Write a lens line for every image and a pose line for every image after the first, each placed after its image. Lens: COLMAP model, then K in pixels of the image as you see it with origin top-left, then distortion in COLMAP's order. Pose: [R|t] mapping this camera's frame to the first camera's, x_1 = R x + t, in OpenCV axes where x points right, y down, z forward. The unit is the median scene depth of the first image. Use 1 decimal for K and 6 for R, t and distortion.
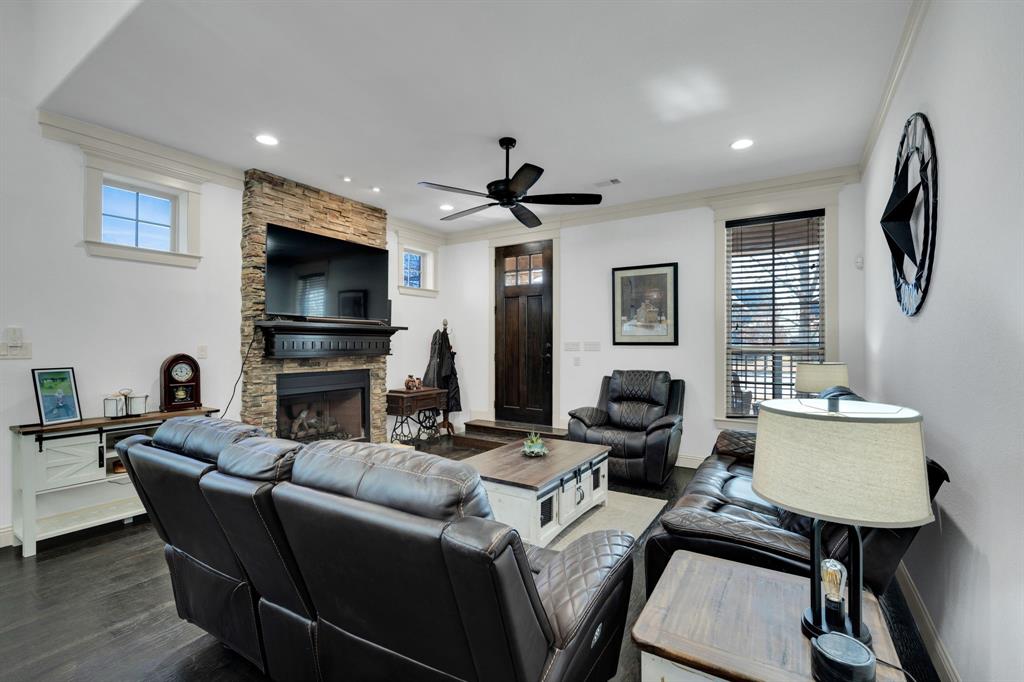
lens RADIAL K [[453.9, 0, 512.0], [0, 453.9, 341.0], [0, 0, 1]] dist [-0.003025, -0.000241]
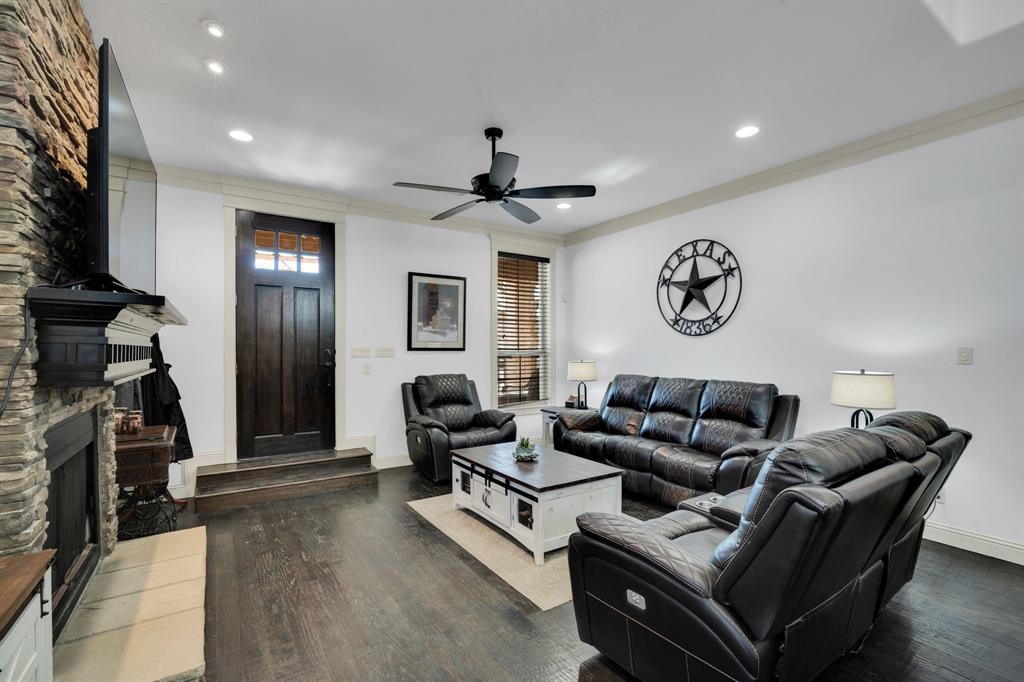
lens RADIAL K [[453.9, 0, 512.0], [0, 453.9, 341.0], [0, 0, 1]] dist [-0.003025, -0.000241]
pose [[0.415704, 0.010747, 0.909436, -0.575087], [-0.009924, 0.999924, -0.007280, -0.007198], [-0.909446, -0.005999, 0.415779, 0.394960]]
